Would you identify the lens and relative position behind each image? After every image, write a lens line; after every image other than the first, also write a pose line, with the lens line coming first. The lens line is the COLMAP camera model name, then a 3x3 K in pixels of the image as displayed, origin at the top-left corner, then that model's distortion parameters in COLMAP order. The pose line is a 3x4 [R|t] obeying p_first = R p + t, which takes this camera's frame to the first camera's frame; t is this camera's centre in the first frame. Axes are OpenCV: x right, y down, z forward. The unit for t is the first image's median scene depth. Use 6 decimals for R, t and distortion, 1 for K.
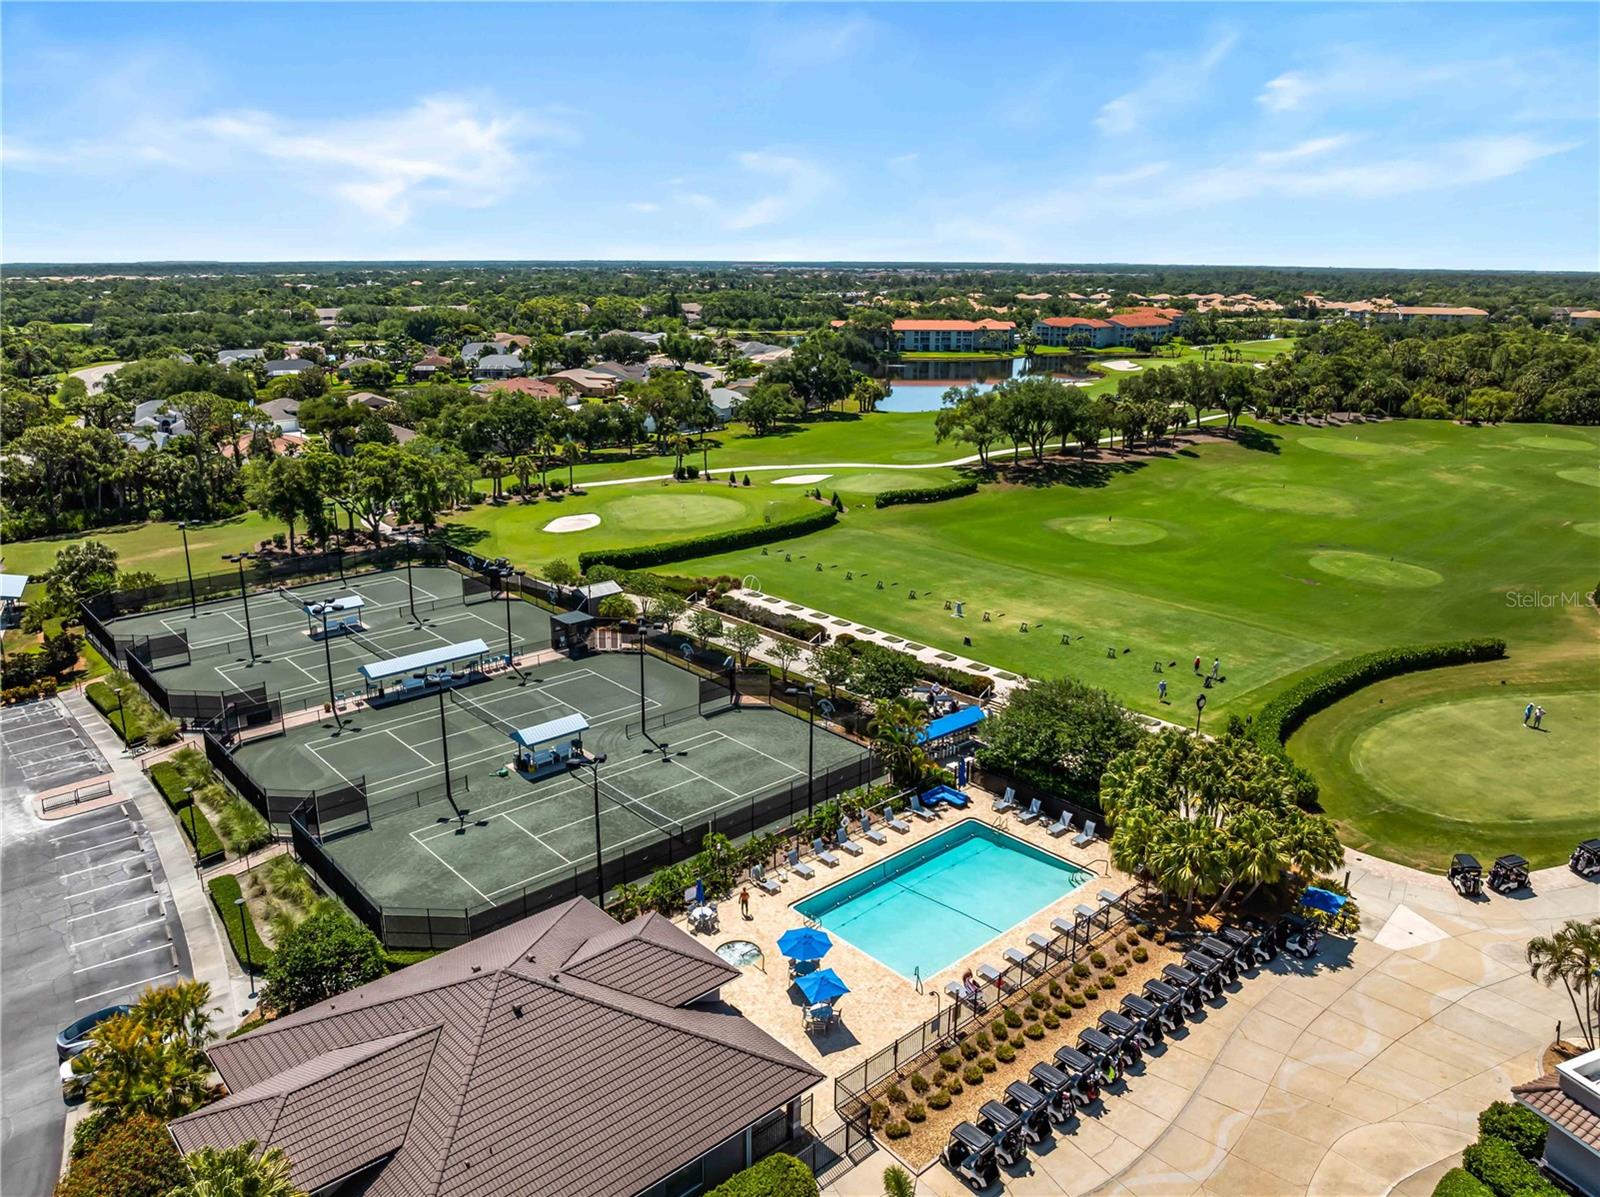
lens RADIAL K [[1133.1, 0, 800.0], [0, 1133.1, 598.5], [0, 0, 1]] dist [-0.031052, -0.007669]
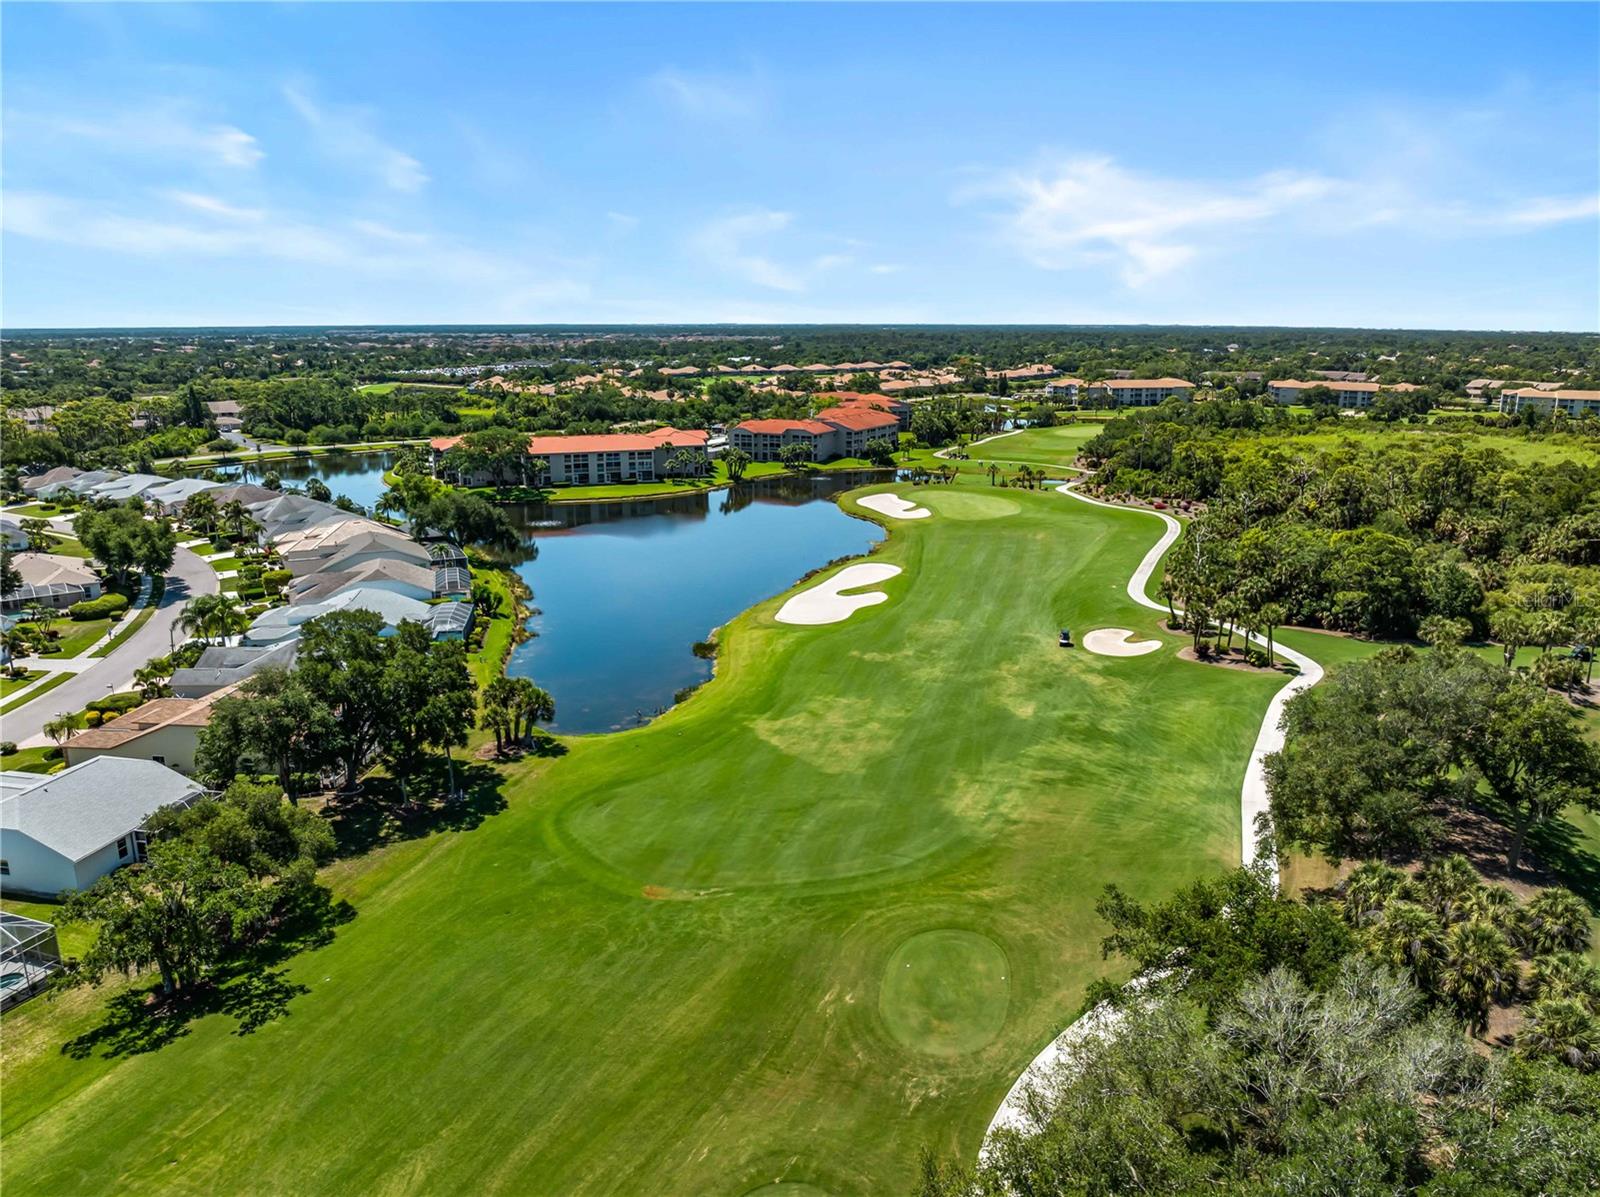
lens RADIAL K [[1133.1, 0, 800.0], [0, 1133.1, 598.5], [0, 0, 1]] dist [-0.031052, -0.007669]
pose [[0.946796, -0.080853, 0.311514, 0.054383], [0.096571, 0.994699, -0.035337, -0.315508], [-0.307005, 0.063540, 0.949584, 0.920984]]
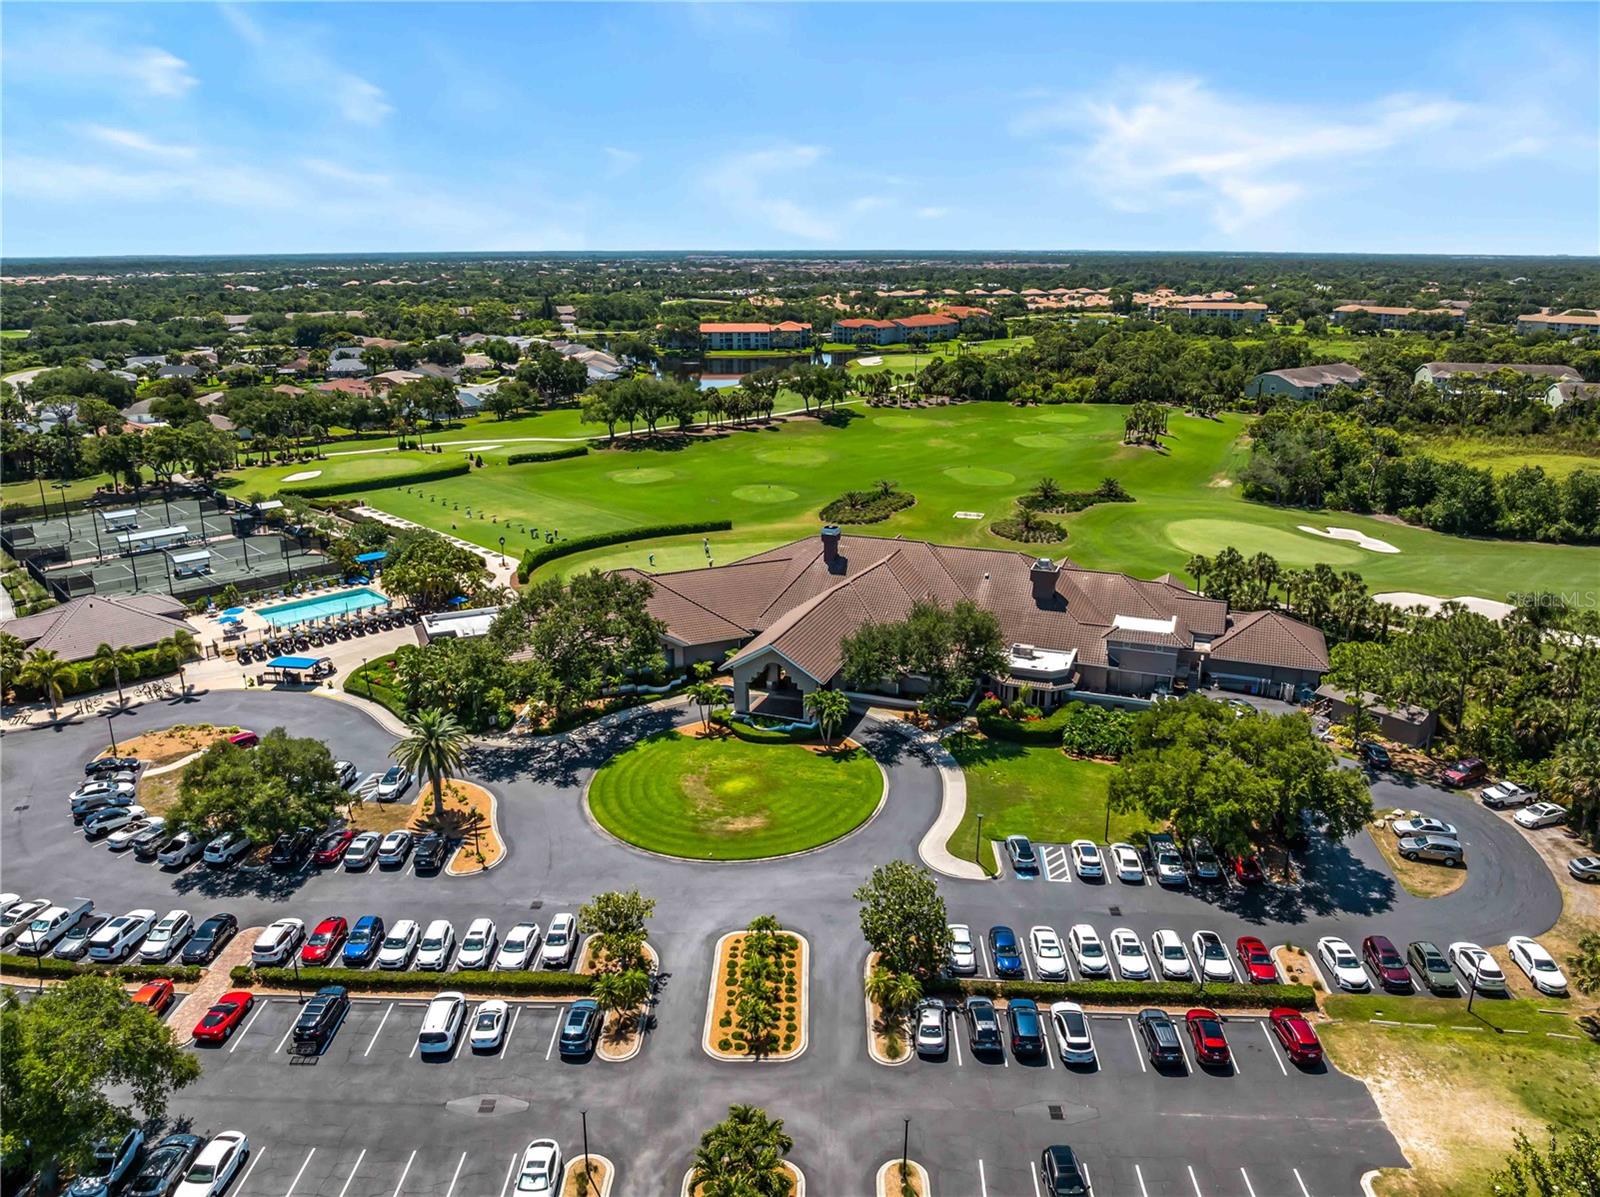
lens RADIAL K [[1133.1, 0, 800.0], [0, 1133.1, 598.5], [0, 0, 1]] dist [-0.031052, -0.007669]
pose [[0.999653, -0.013518, 0.022621, 0.415113], [0.013300, 0.999864, 0.009798, 0.089634], [-0.022750, -0.009493, 0.999696, -0.535065]]
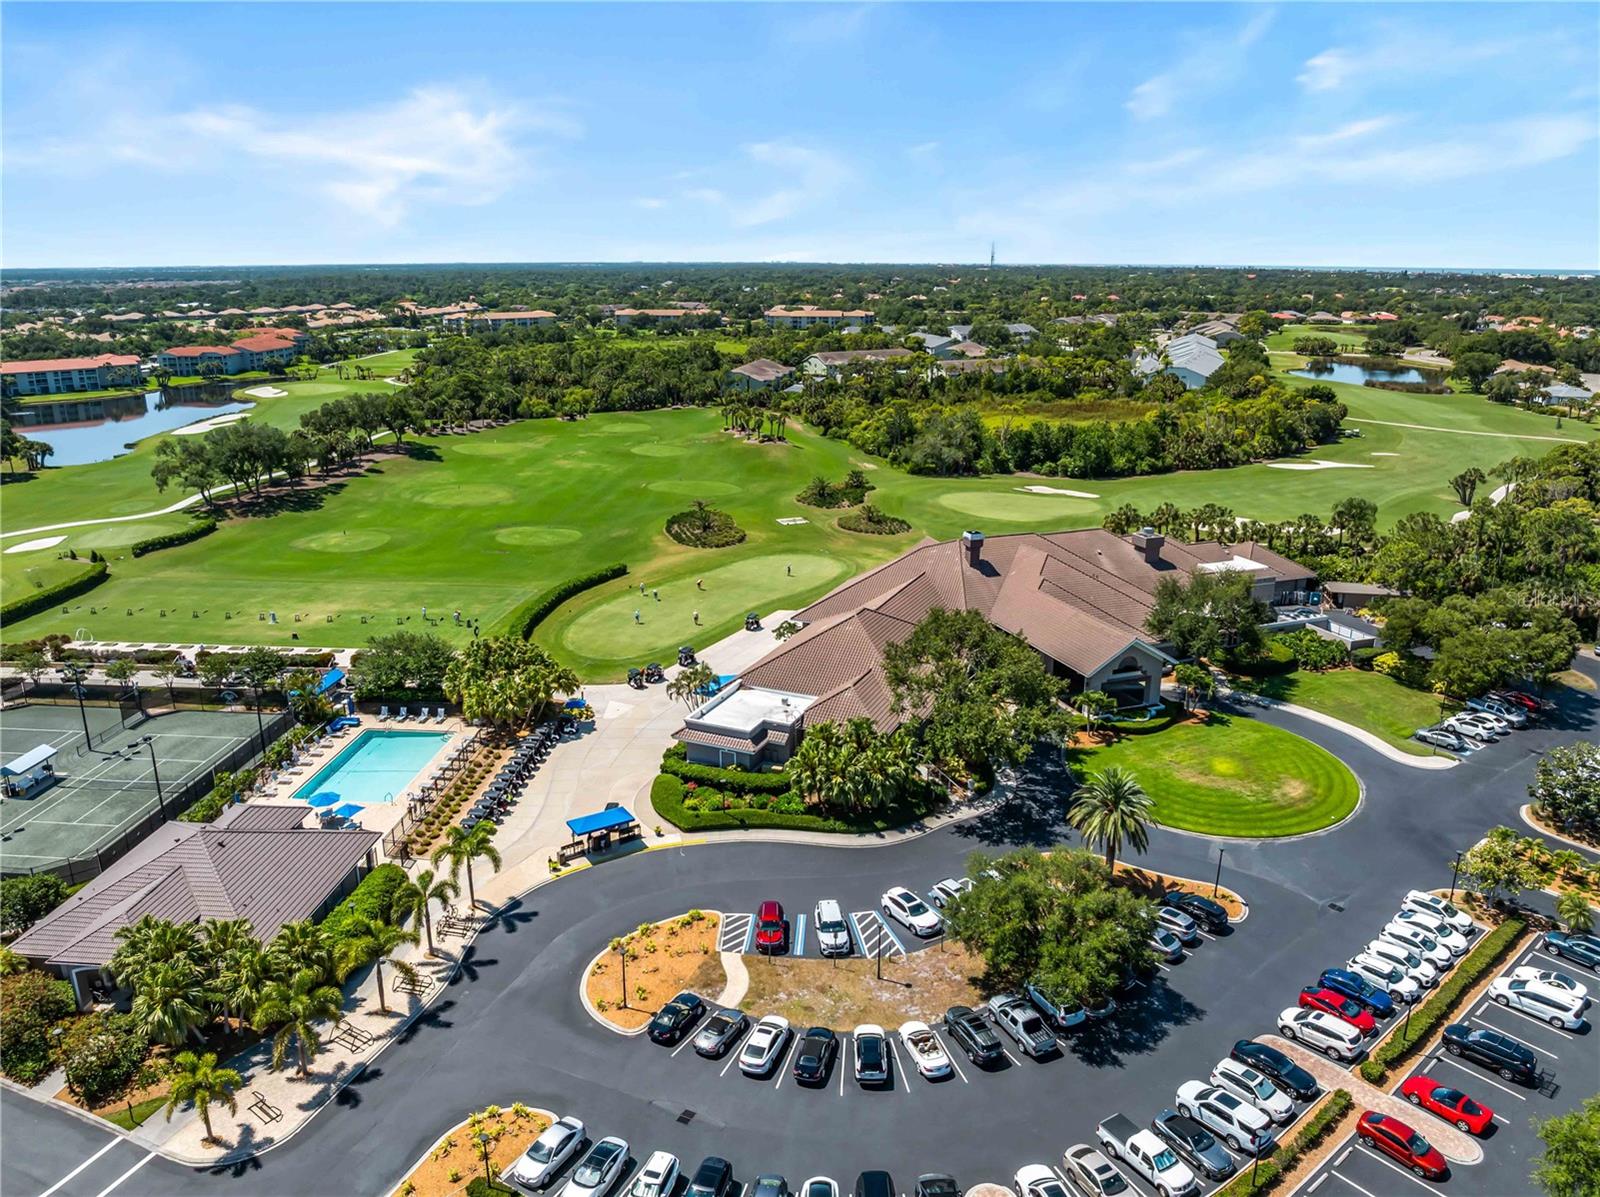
lens RADIAL K [[1133.9, 0, 800.1], [0, 1133.9, 585.3], [0, 0, 1]] dist [-0.053891, 0.023088]
pose [[0.731709, -0.193572, 0.653553, -0.173542], [0.199221, 0.977693, 0.066532, 0.005391], [-0.651853, 0.081519, 0.753951, -0.264947]]
